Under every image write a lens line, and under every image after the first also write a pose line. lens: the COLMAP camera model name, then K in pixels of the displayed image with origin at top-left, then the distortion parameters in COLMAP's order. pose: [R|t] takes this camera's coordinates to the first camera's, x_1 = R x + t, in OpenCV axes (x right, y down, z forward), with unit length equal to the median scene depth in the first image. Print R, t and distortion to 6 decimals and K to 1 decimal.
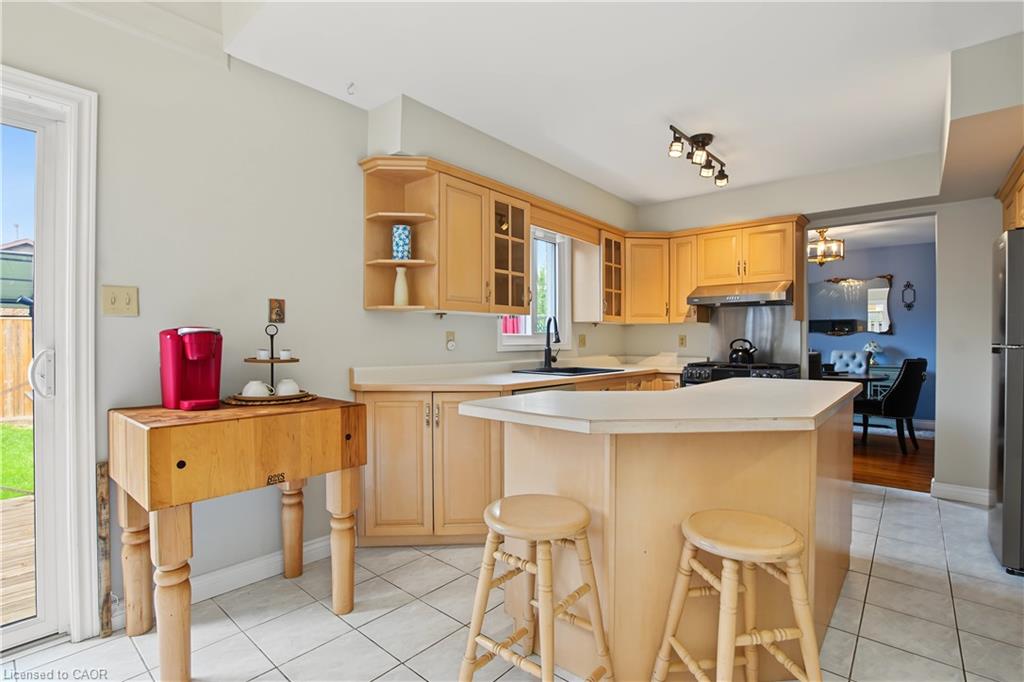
lens RADIAL K [[477.7, 0, 520.2], [0, 477.7, 341.9], [0, 0, 1]] dist [-0.029762, 0.000737]
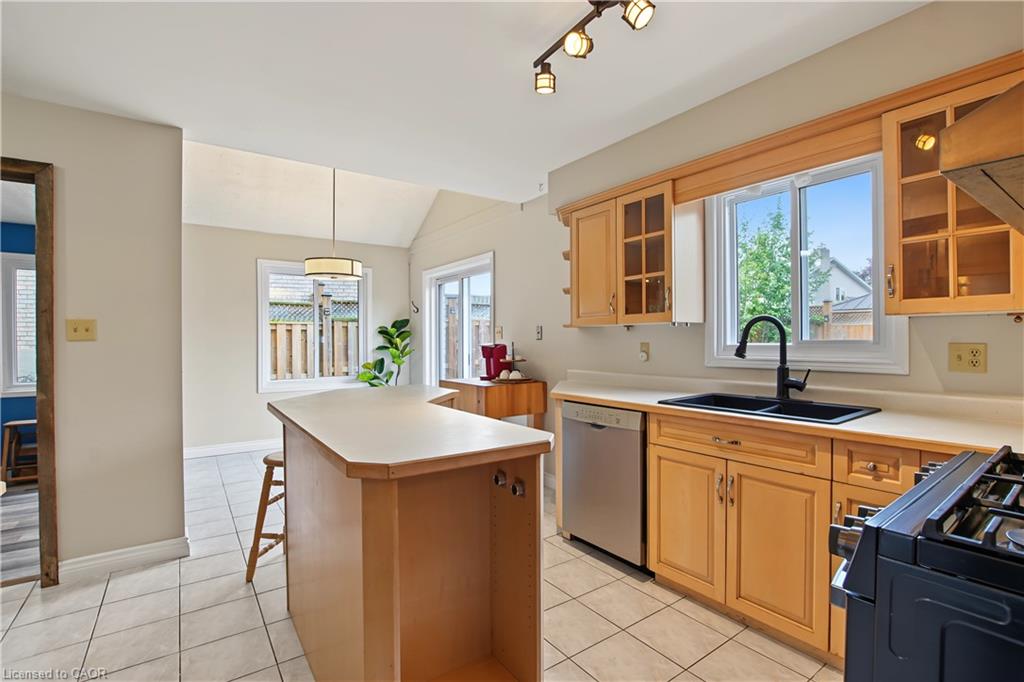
lens RADIAL K [[477.7, 0, 520.2], [0, 477.7, 341.9], [0, 0, 1]] dist [-0.029762, 0.000737]
pose [[-0.245539, 0.003279, -0.969381, 0.925197], [0.002707, 0.999993, 0.002697, -0.026894], [0.969383, -0.001962, -0.245546, 1.036956]]
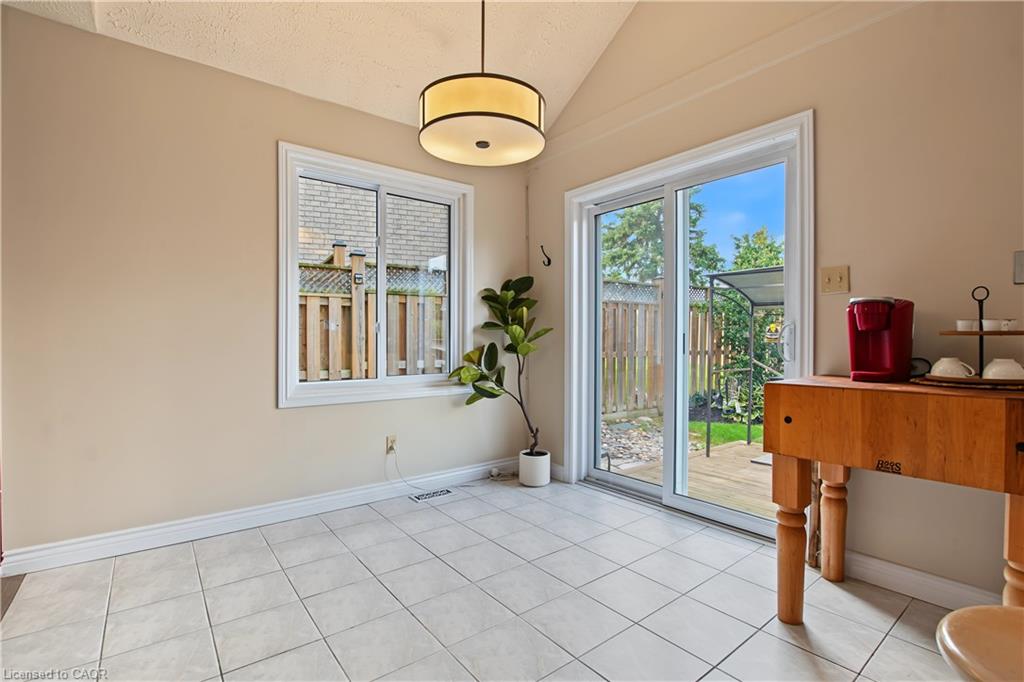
lens RADIAL K [[477.7, 0, 520.2], [0, 477.7, 341.9], [0, 0, 1]] dist [-0.029762, 0.000737]
pose [[-0.198869, 0.001080, -0.980026, 0.246668], [-0.004789, 0.999986, 0.002074, 0.037722], [0.980014, 0.005106, -0.198861, 0.292477]]
